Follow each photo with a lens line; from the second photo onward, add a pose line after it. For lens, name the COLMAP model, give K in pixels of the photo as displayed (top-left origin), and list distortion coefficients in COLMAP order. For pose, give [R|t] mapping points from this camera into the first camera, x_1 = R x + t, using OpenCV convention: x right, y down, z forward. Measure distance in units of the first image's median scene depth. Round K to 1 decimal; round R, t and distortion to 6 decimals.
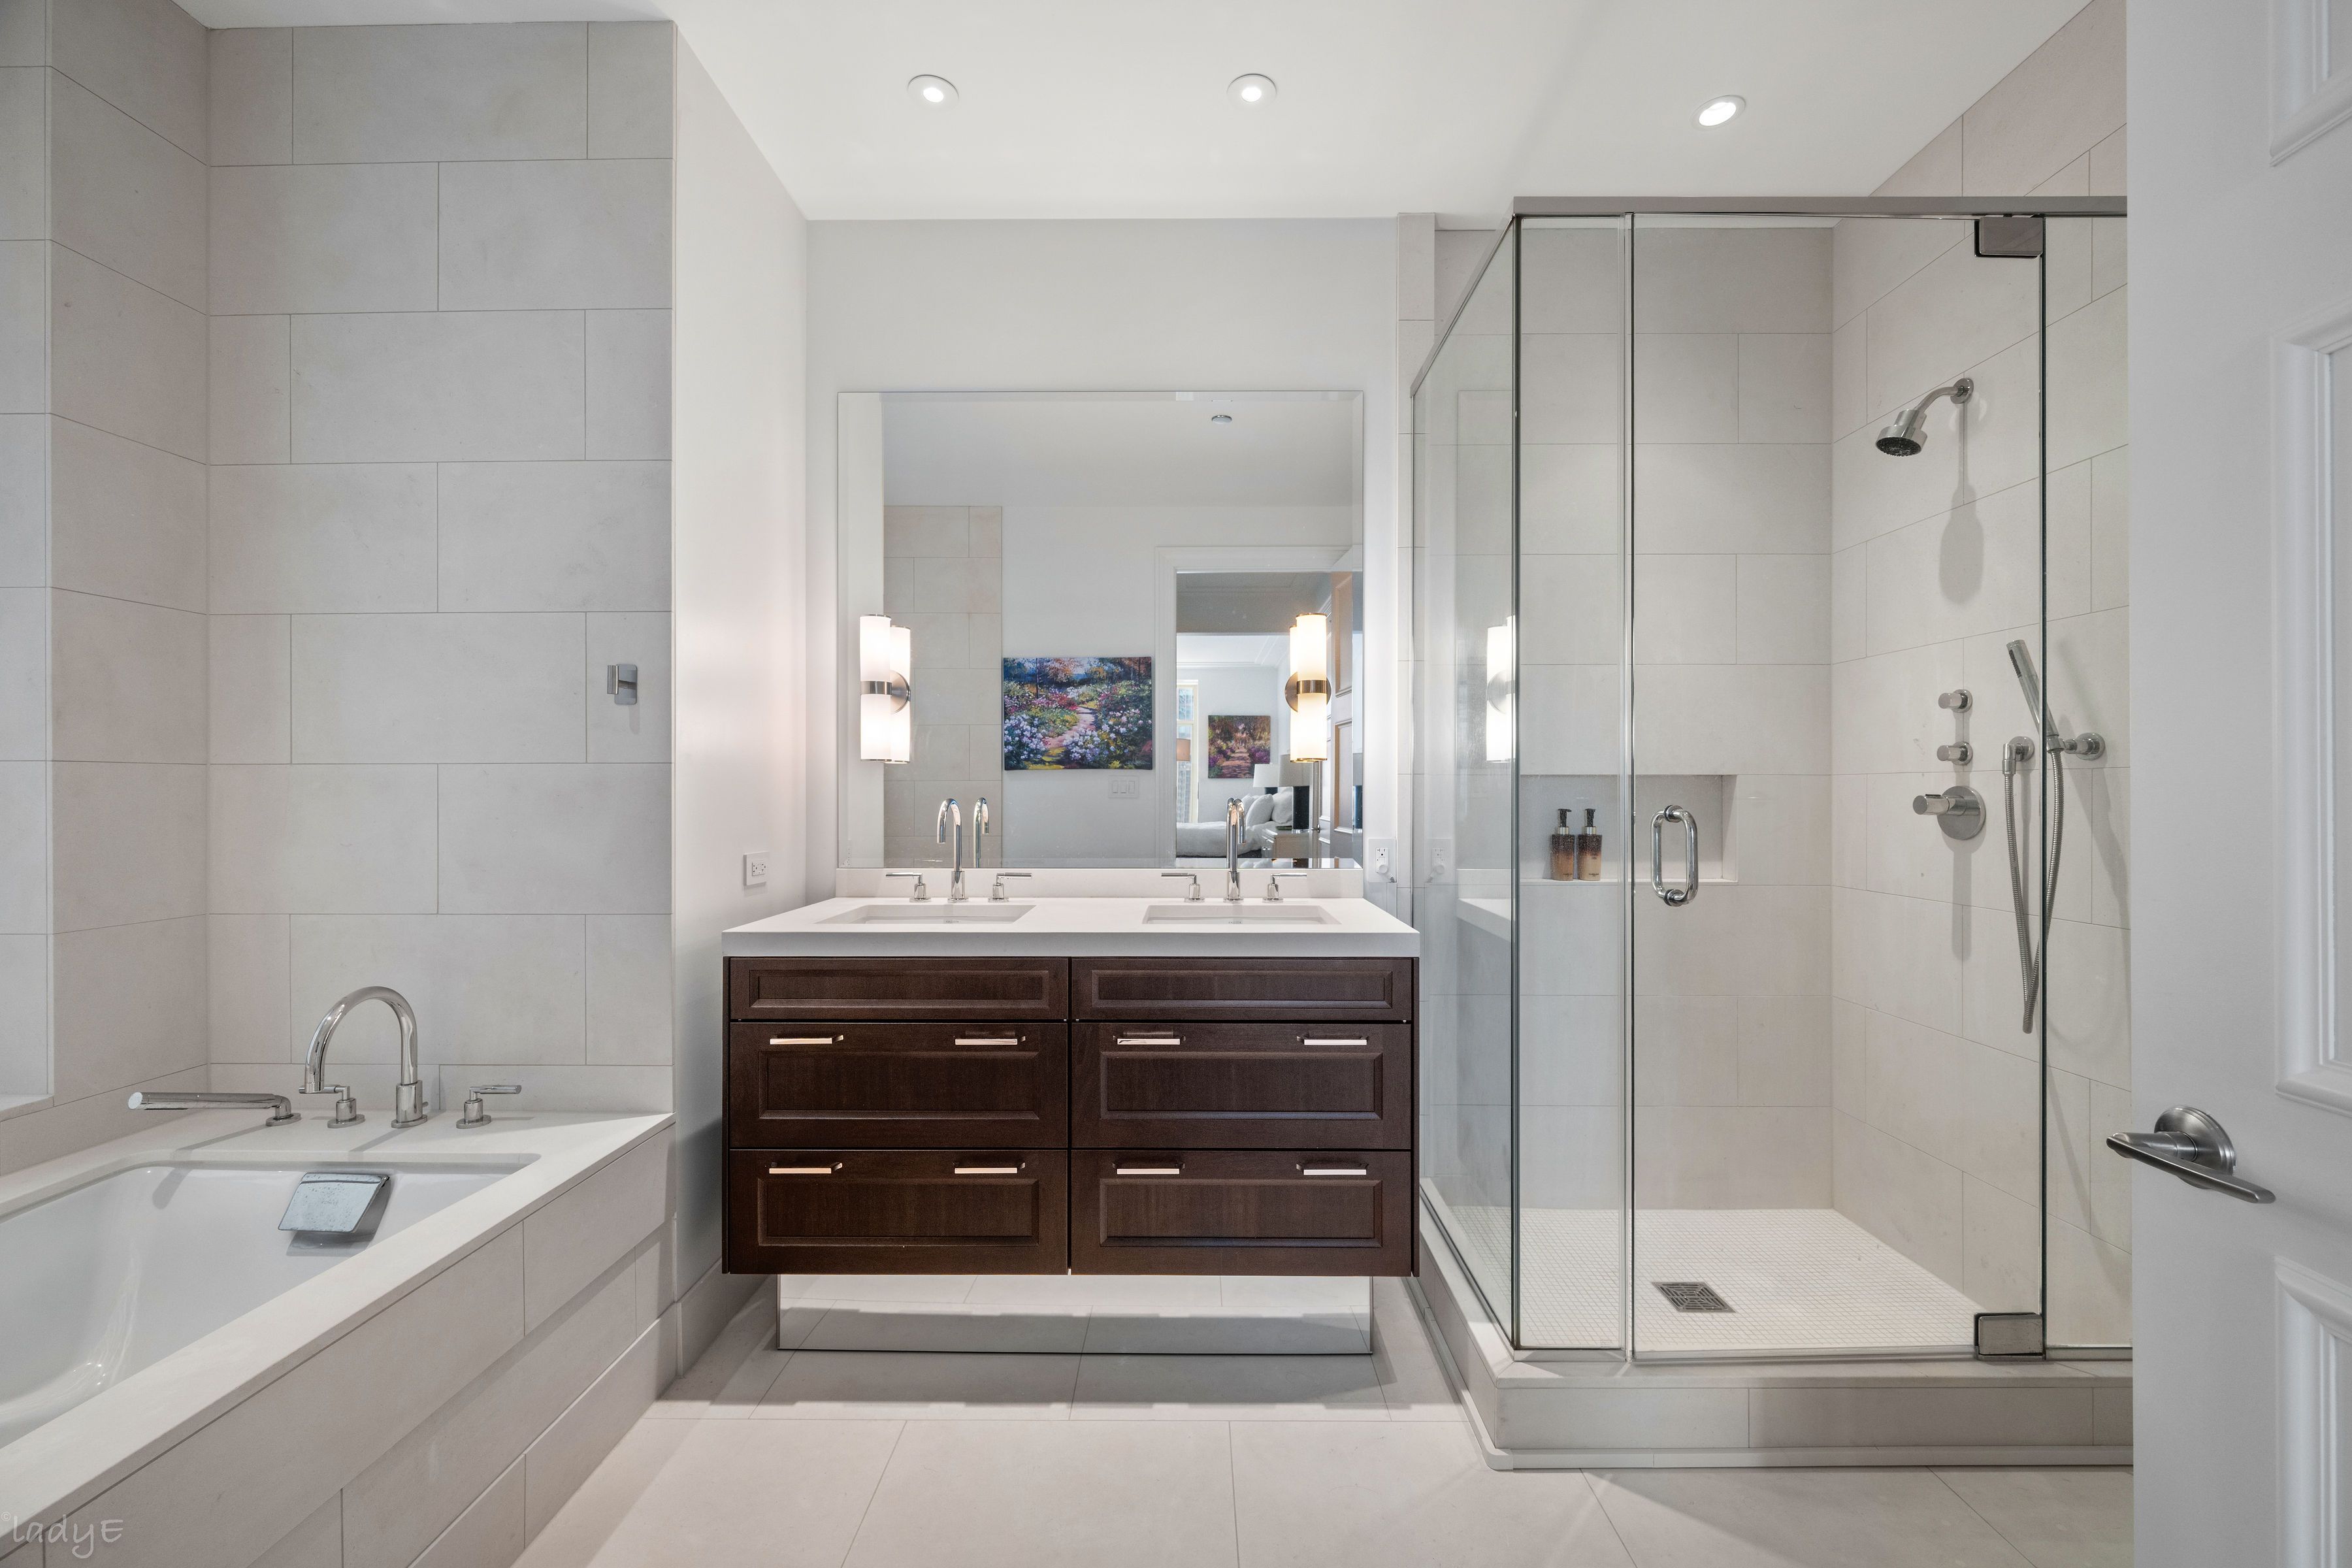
lens RADIAL K [[937.4, 0, 1176.0], [0, 937.4, 784.0], [0, 0, 1]] dist [0.001043, 0.000123]
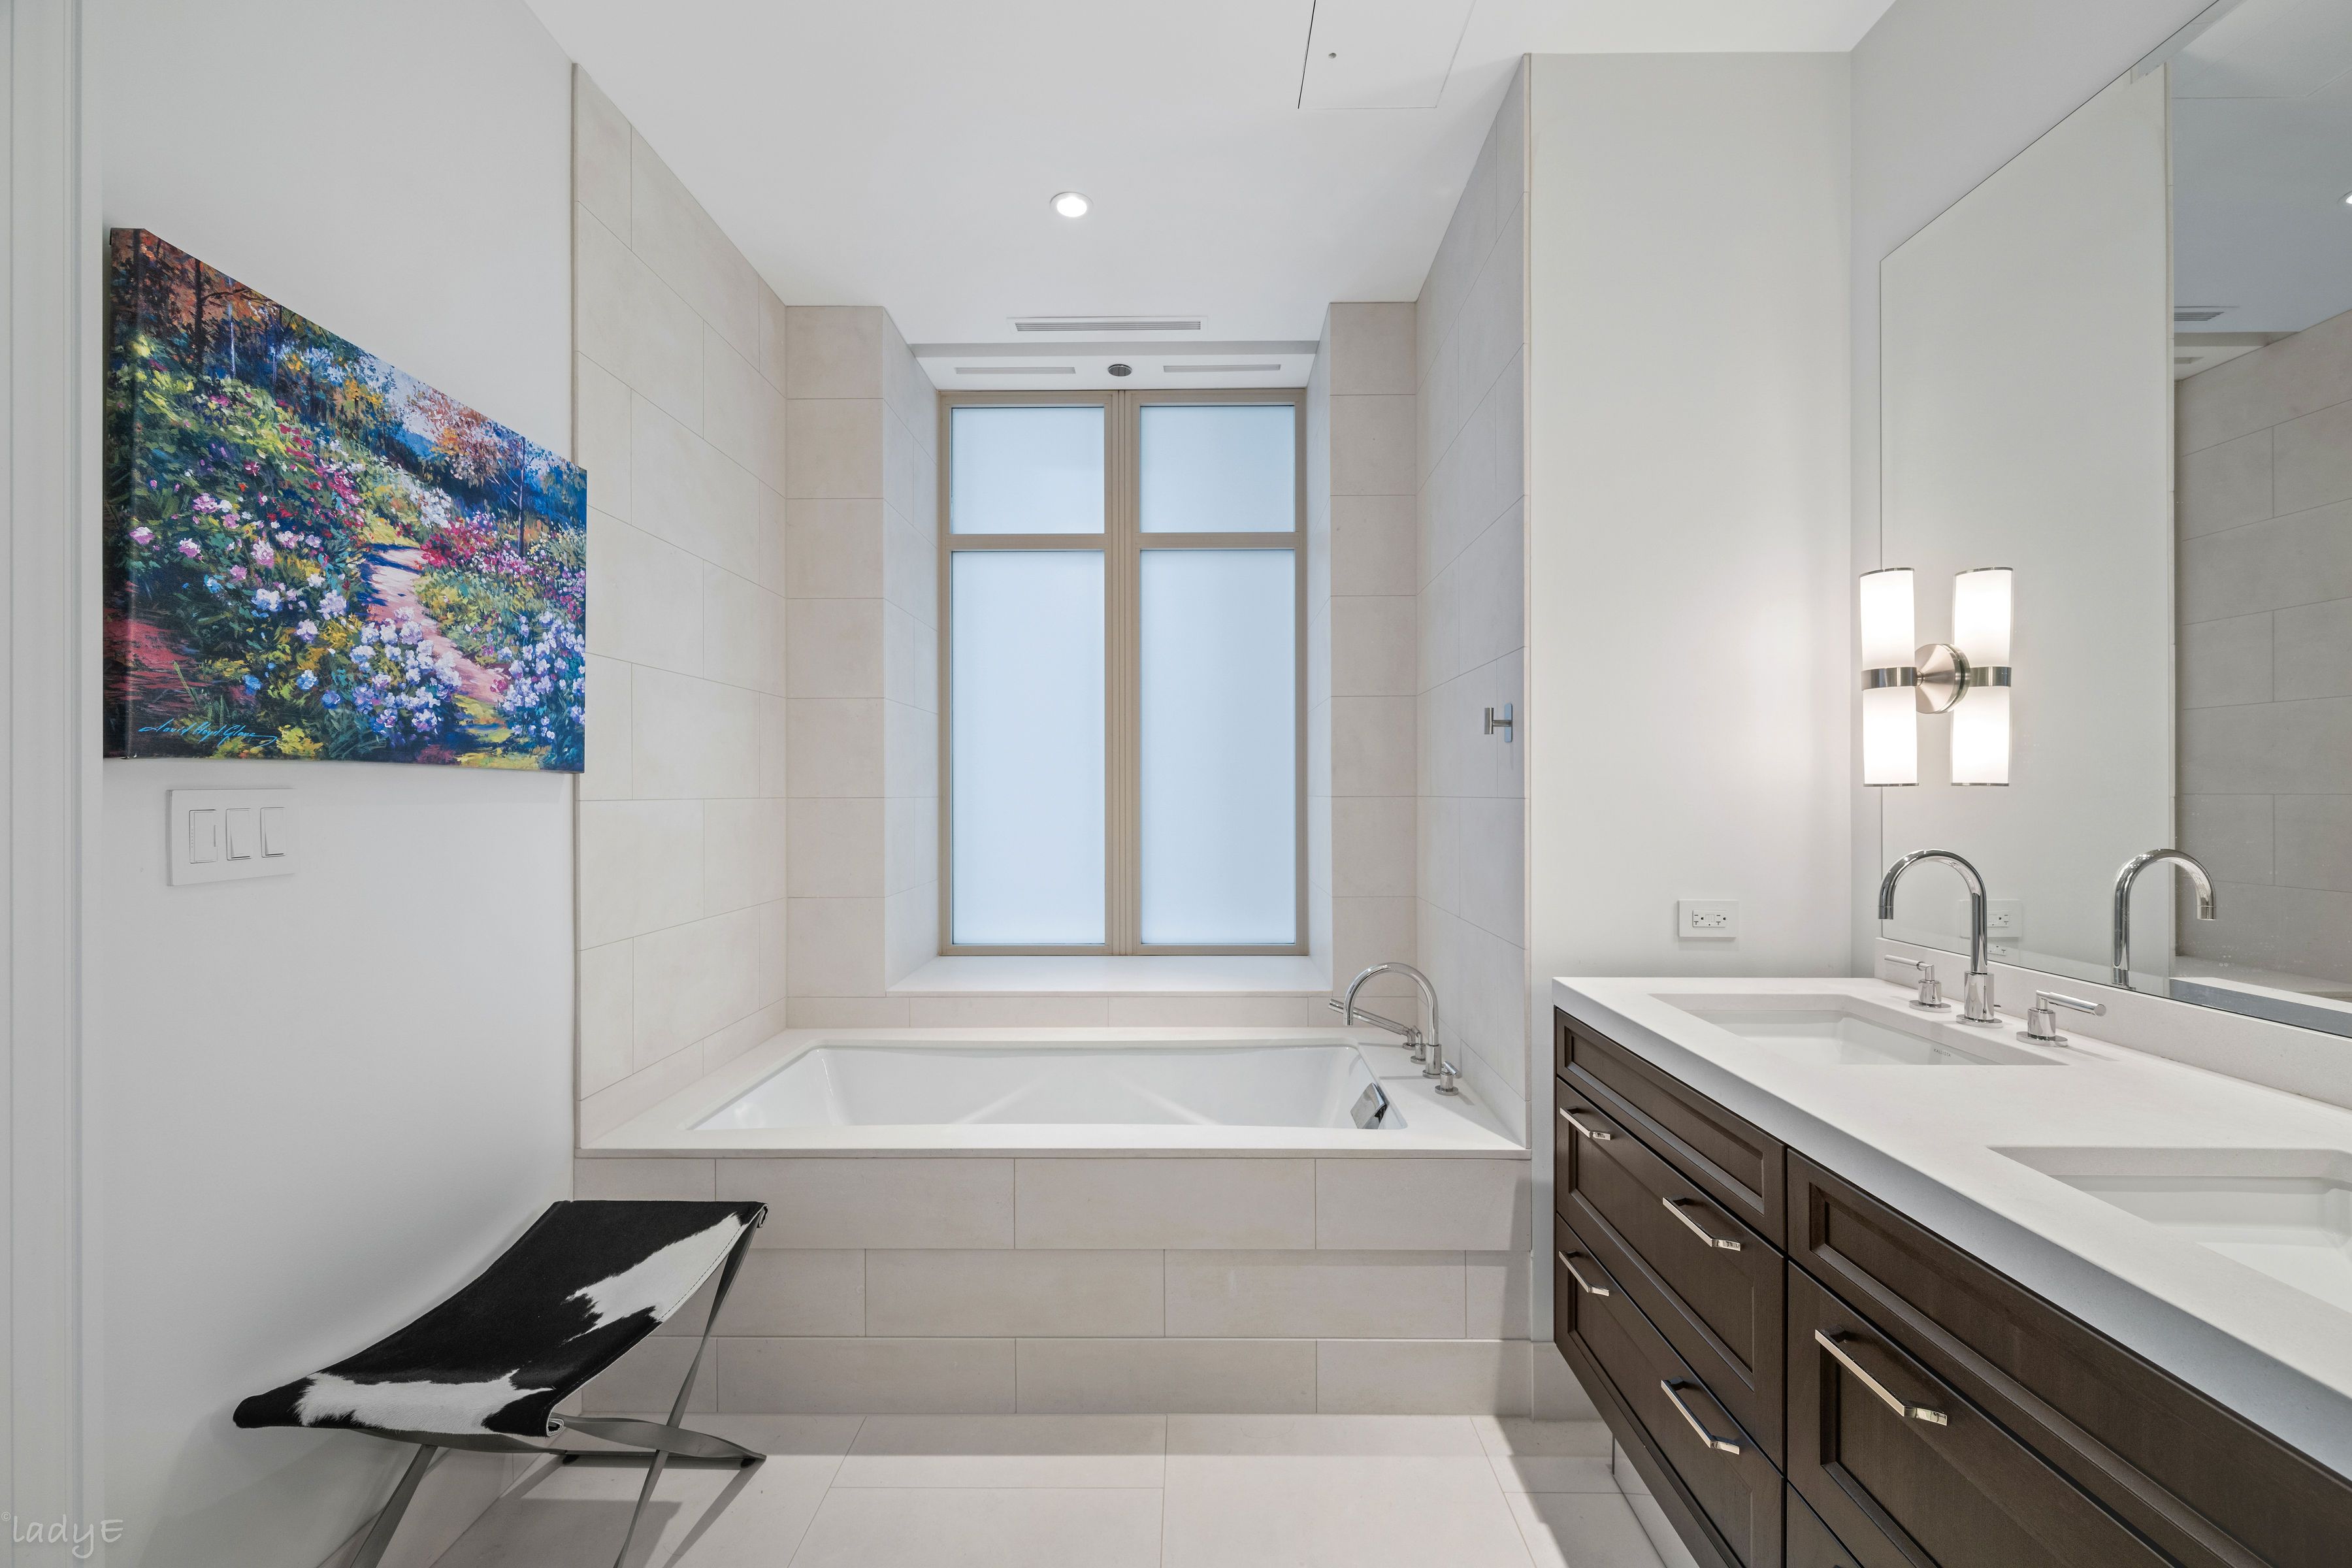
lens RADIAL K [[937.4, 0, 1176.0], [0, 937.4, 784.0], [0, 0, 1]] dist [0.001043, 0.000123]
pose [[-0.008510, -0.004737, -0.999953, 0.478971], [0.009823, 0.999940, -0.004820, -0.037401], [0.999916, -0.009864, -0.008463, 0.655964]]
